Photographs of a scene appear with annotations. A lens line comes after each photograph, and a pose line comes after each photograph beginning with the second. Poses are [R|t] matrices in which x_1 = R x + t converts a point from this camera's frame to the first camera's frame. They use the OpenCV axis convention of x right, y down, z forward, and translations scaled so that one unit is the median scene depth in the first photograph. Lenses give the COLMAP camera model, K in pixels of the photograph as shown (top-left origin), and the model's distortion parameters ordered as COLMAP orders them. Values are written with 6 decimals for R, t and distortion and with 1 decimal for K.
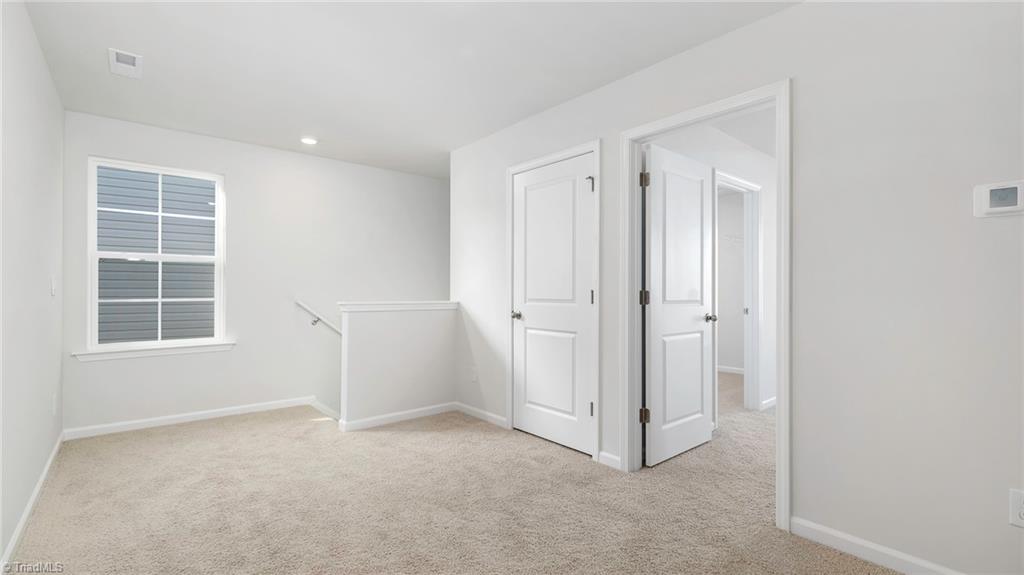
lens RADIAL K [[473.4, 0, 515.7], [0, 473.4, 288.0], [0, 0, 1]] dist [0.012065, -0.002570]
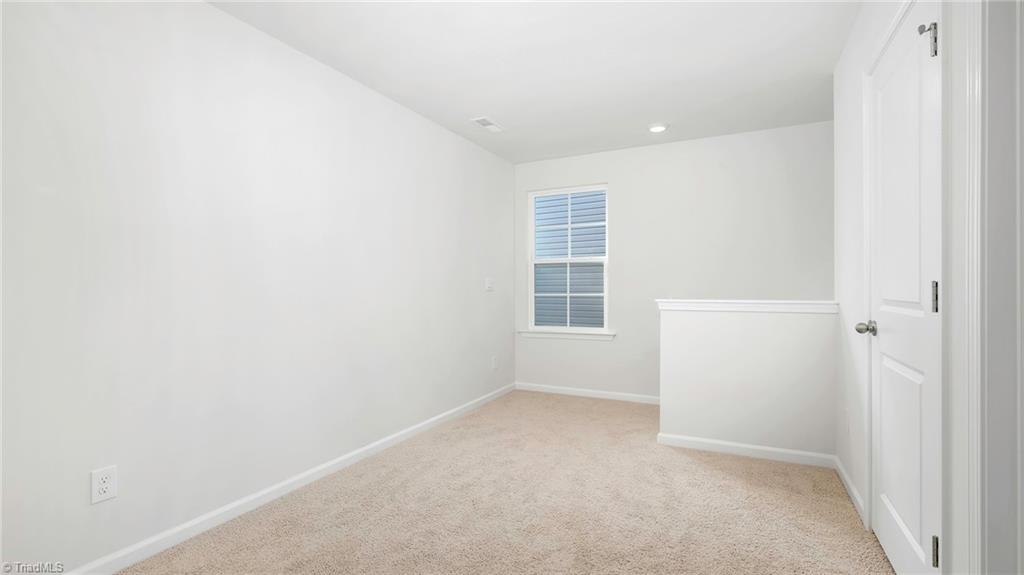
lens RADIAL K [[473.4, 0, 502.7], [0, 473.4, 285.6], [0, 0, 1]] dist [0.012065, -0.002570]
pose [[0.371490, -0.006377, -0.928415, 0.351964], [0.008686, 0.999957, -0.003392, 0.004634], [0.928396, -0.006804, 0.371529, 0.376997]]
